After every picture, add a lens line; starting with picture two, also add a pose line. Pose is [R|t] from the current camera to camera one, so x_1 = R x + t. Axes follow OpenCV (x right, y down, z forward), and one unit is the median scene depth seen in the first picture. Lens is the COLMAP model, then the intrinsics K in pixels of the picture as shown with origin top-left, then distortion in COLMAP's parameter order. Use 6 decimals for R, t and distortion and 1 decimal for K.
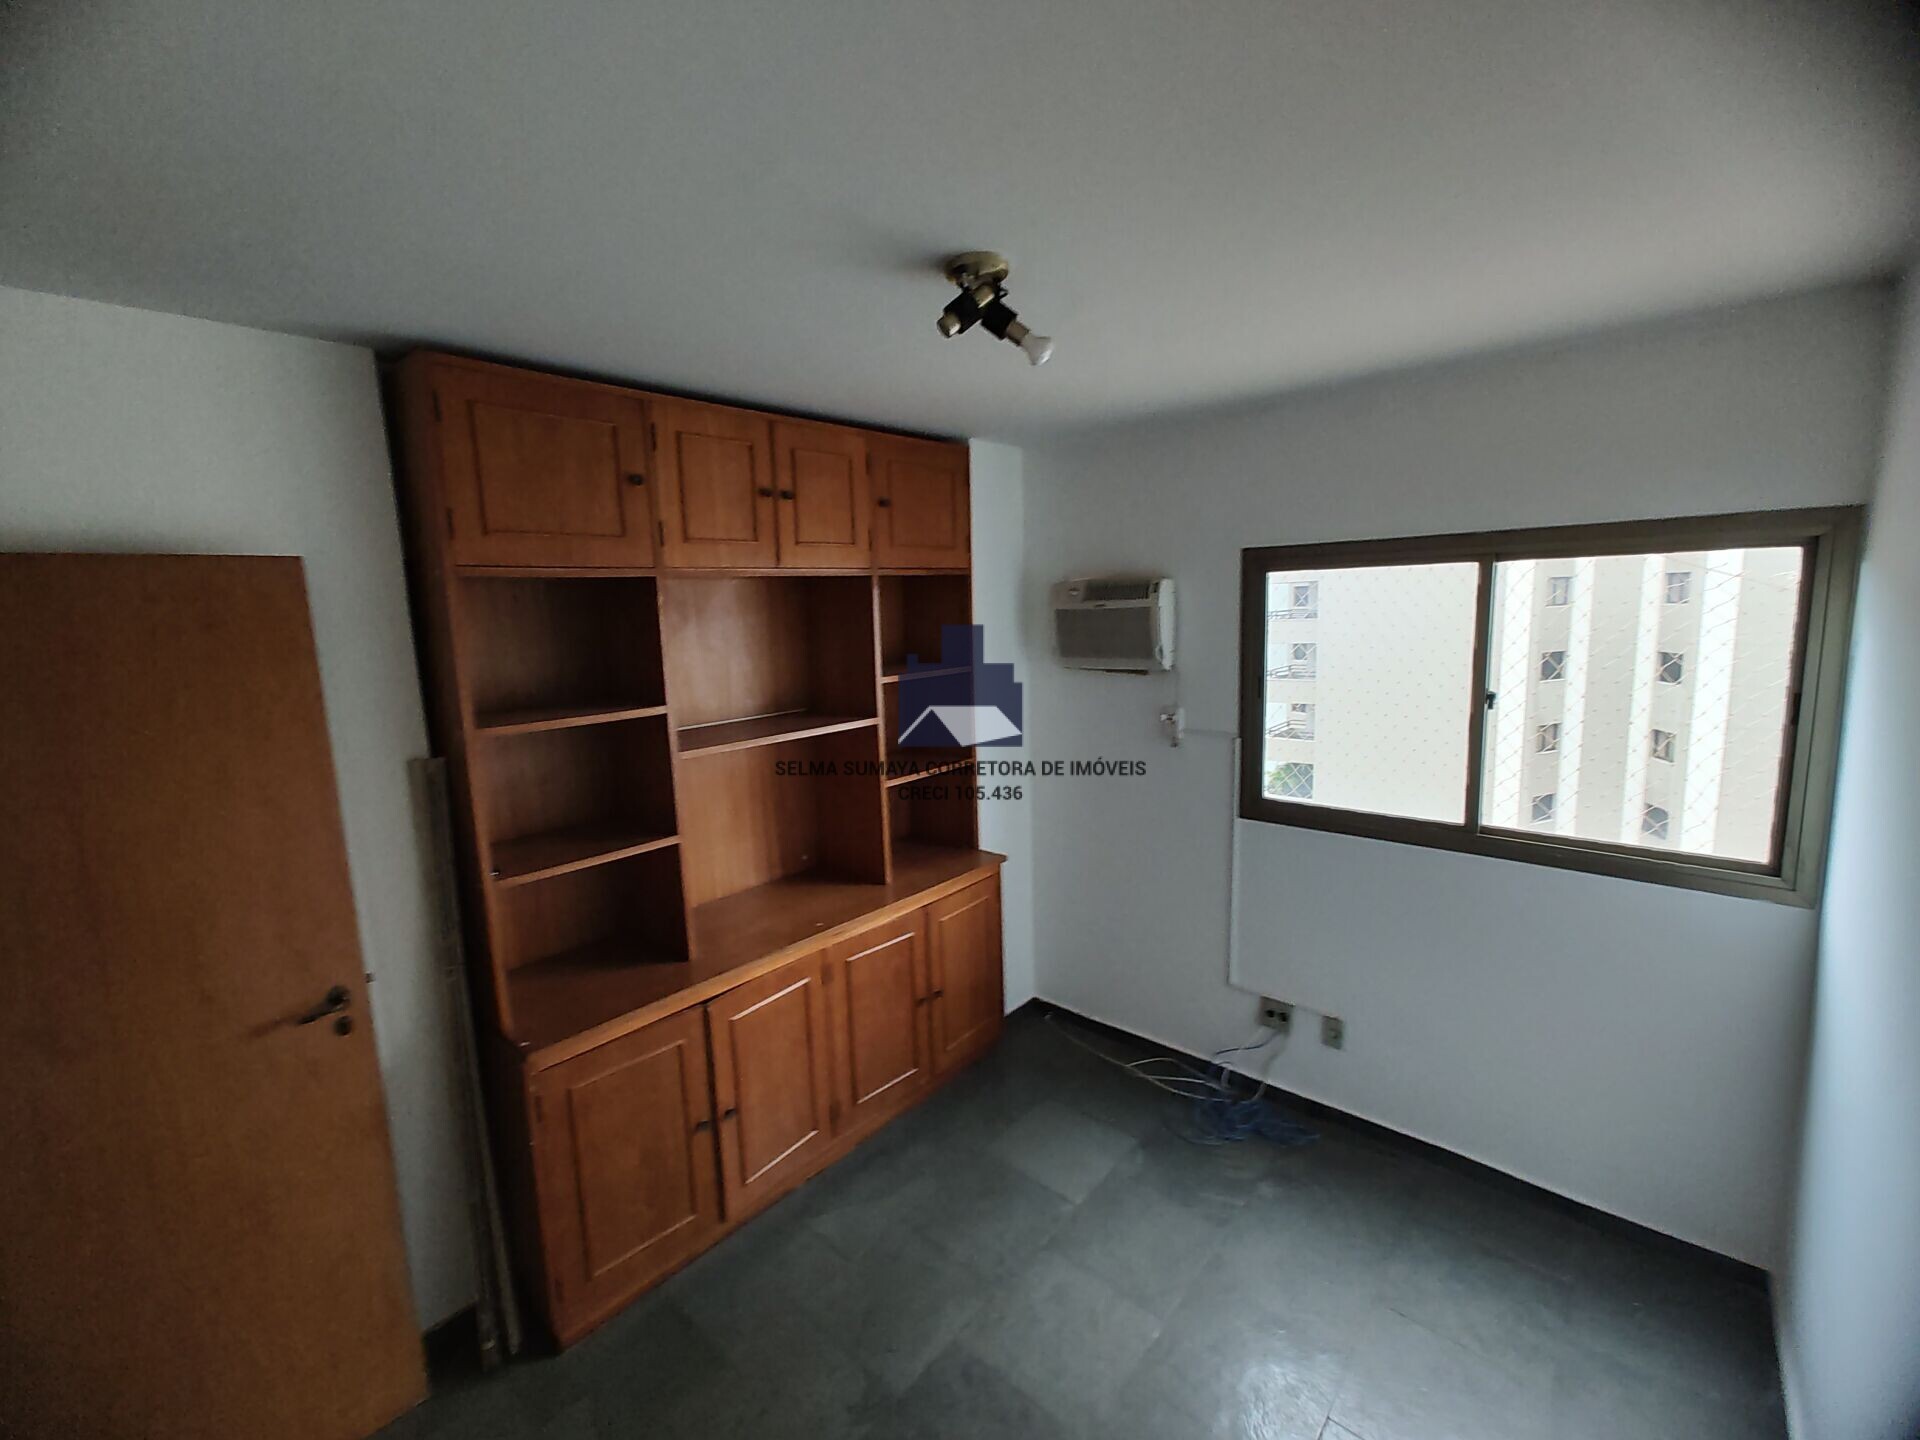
lens RADIAL K [[804.7, 0, 964.8], [0, 804.7, 720.5], [0, 0, 1]] dist [0.001812, 0.000234]
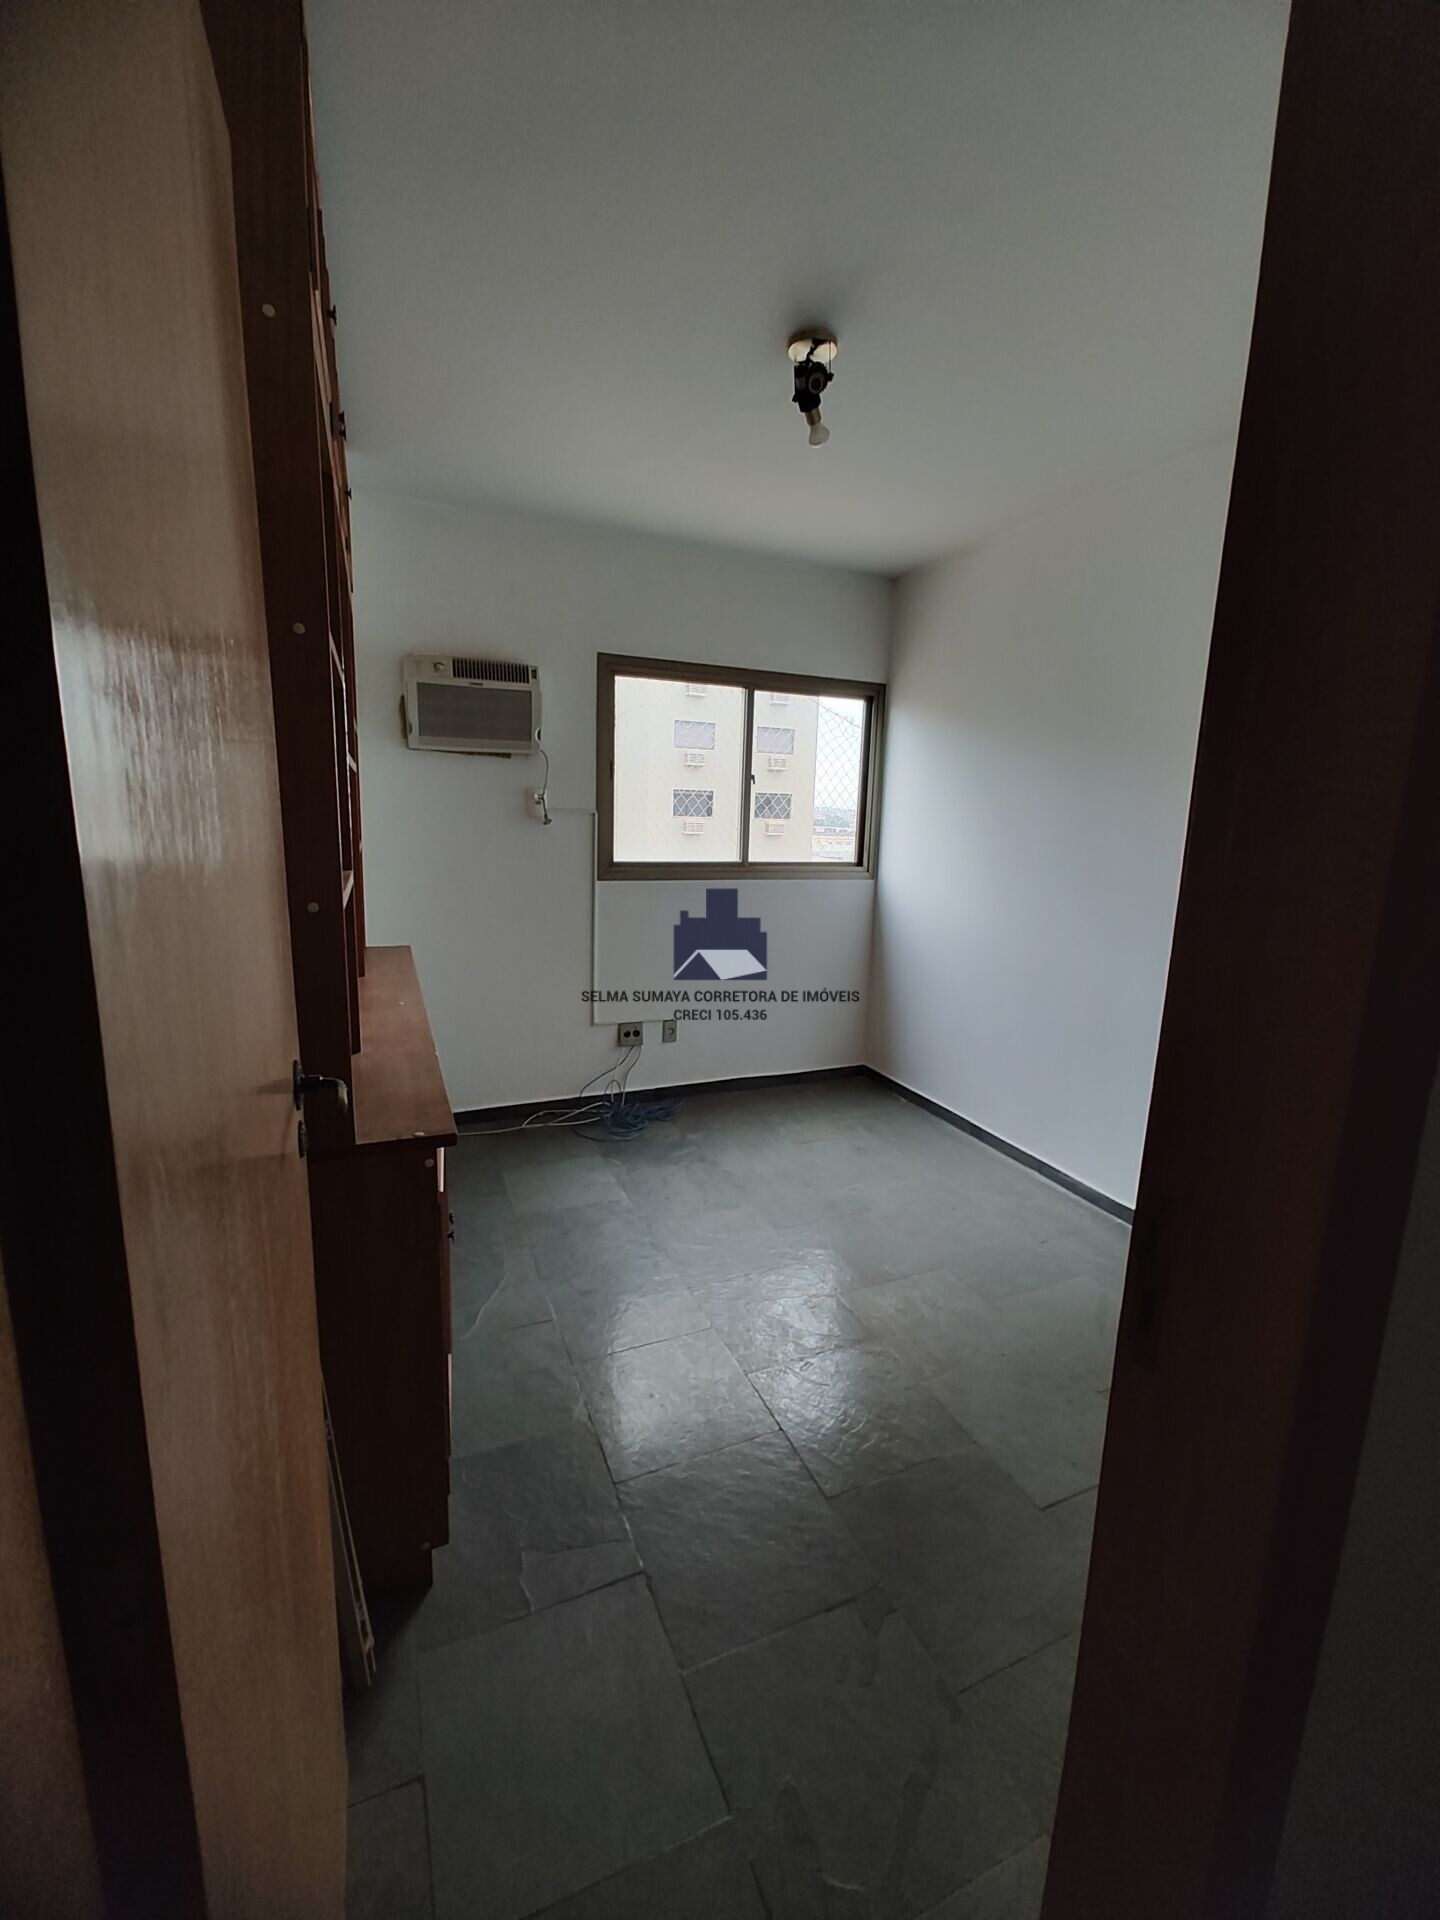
lens RADIAL K [[804.7, 0, 729.6], [0, 804.7, 955.1], [0, 0, 1]] dist [0.001812, 0.000234]
pose [[0.422664, -0.122093, 0.898025, -0.686836], [0.090417, 0.991621, 0.092263, 0.139255], [-0.901765, 0.042200, 0.430162, 0.305867]]
